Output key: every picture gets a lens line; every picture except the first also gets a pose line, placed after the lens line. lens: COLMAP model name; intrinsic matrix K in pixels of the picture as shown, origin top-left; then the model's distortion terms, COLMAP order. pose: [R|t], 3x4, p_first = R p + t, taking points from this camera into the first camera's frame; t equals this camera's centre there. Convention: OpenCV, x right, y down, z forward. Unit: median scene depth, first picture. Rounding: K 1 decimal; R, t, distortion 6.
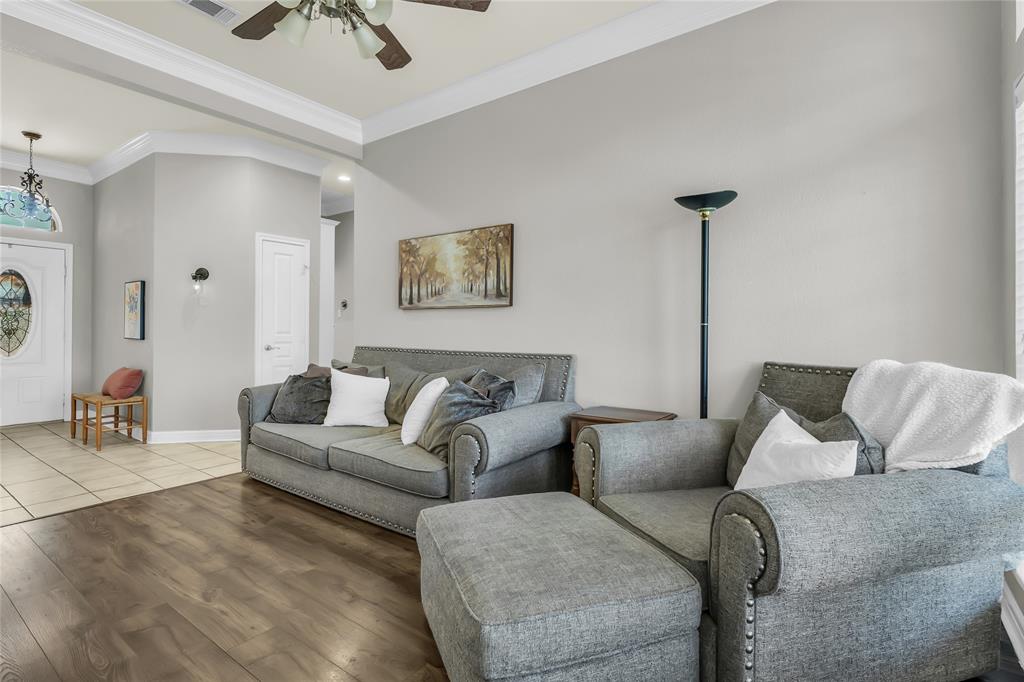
lens RADIAL K [[498.5, 0, 509.4], [0, 498.5, 333.0], [0, 0, 1]] dist [-0.004598, -0.000084]
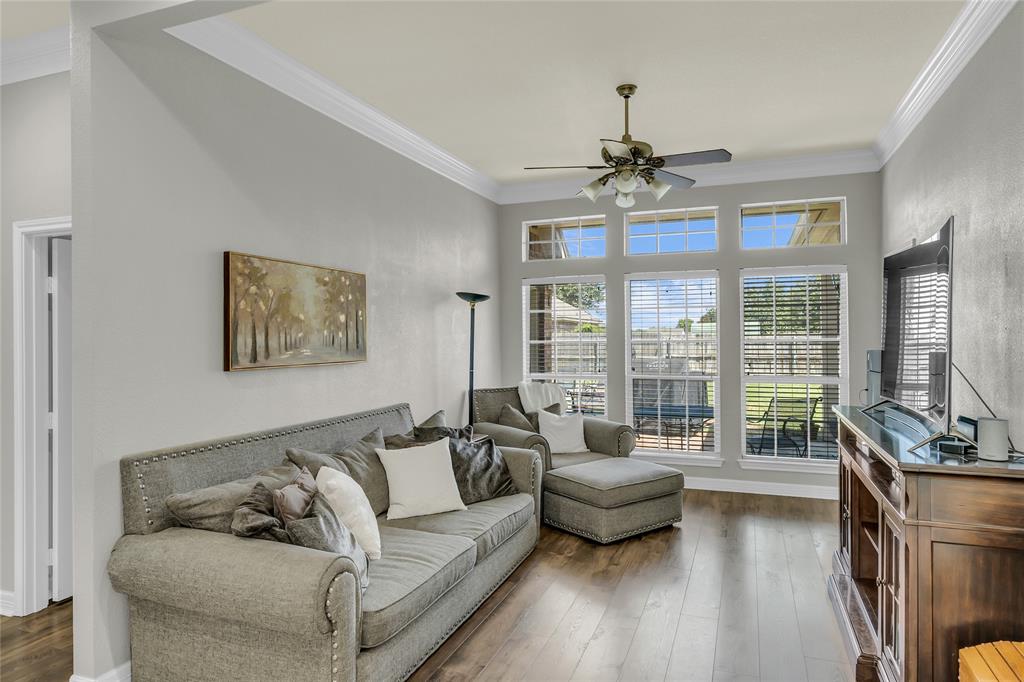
lens RADIAL K [[615.7, 0, 511.3], [0, 615.7, 339.8], [0, 0, 1]] dist [-0.005501, -0.005292]
pose [[-0.267125, -0.009630, 0.963614, -1.051748], [0.011209, 0.999851, 0.013099, -0.094704], [-0.963597, 0.014300, -0.266977, 0.923610]]
